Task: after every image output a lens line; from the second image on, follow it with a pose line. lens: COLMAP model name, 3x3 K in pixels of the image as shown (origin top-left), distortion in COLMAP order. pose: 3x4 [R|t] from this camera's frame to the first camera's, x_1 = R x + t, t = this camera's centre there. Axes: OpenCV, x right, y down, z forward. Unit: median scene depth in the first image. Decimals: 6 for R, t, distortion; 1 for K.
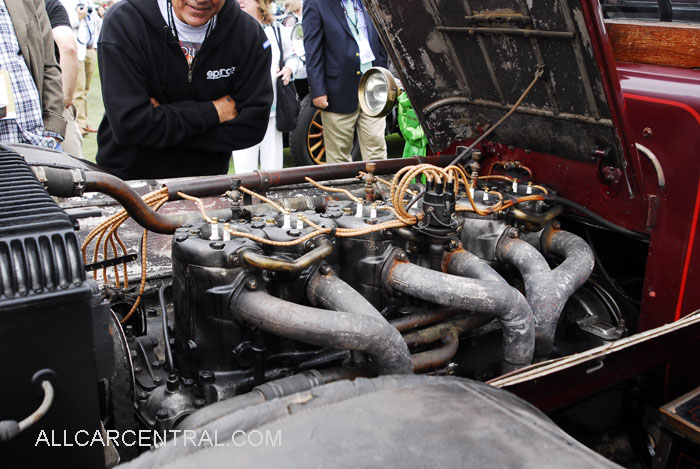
lens RADIAL K [[730.1, 0, 350.0], [0, 730.1, 234.5], [0, 0, 1]] dist [-0.099707, 0.028903]
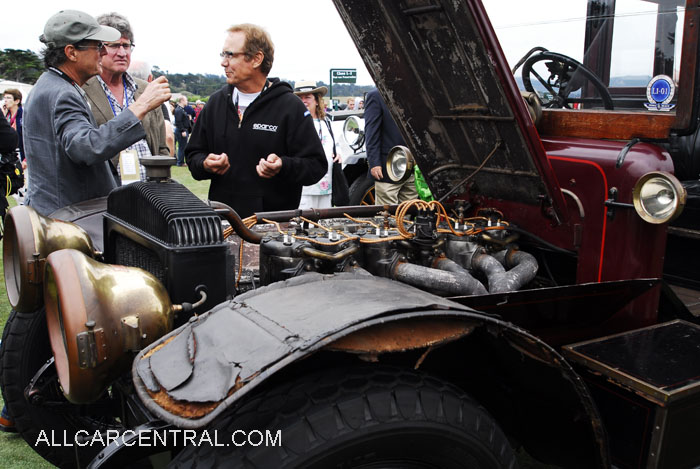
lens RADIAL K [[730.1, 0, 350.0], [0, 730.1, 234.5], [0, 0, 1]] dist [-0.099707, 0.028903]
pose [[0.996991, -0.002561, -0.077473, 0.071254], [-0.007228, 0.992028, -0.125808, 0.159551], [0.077177, 0.125989, 0.989025, -0.512609]]
